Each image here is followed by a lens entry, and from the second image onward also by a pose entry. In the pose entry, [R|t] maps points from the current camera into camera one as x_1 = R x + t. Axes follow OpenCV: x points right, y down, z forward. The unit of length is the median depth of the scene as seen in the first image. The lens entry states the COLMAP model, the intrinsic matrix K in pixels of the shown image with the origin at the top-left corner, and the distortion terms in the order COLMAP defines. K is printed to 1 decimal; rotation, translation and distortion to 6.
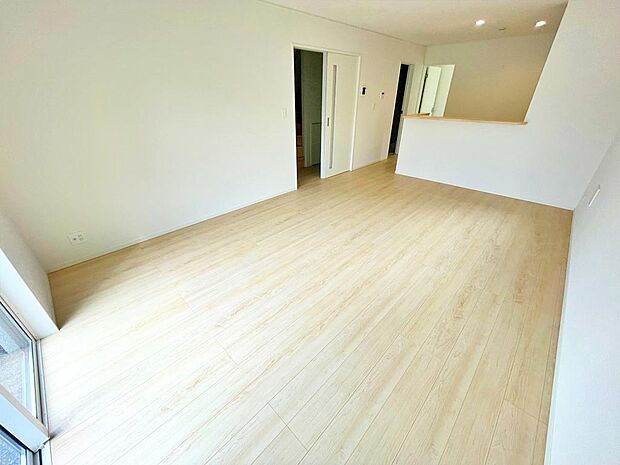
lens RADIAL K [[250.2, 0, 308.8], [0, 250.2, 233.1], [0, 0, 1]] dist [-0.002569, -0.000613]
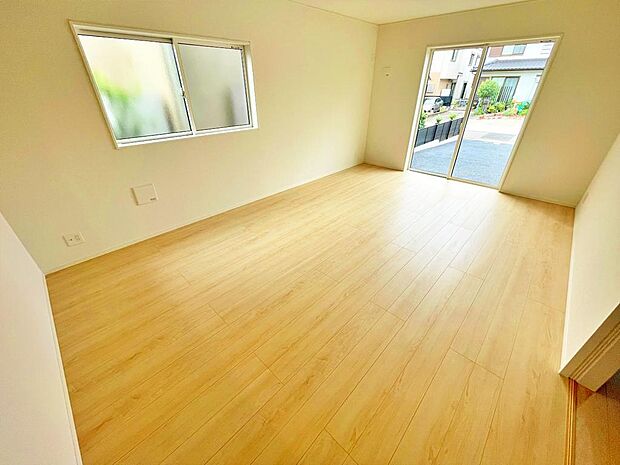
lens RADIAL K [[250.2, 0, 308.8], [0, 250.2, 232.4], [0, 0, 1]] dist [-0.002569, -0.000613]
pose [[-0.999922, 0.011808, -0.004167, 0.456730], [0.002306, 0.500776, 0.865574, -0.867807], [0.012308, 0.865496, -0.500764, 1.515042]]
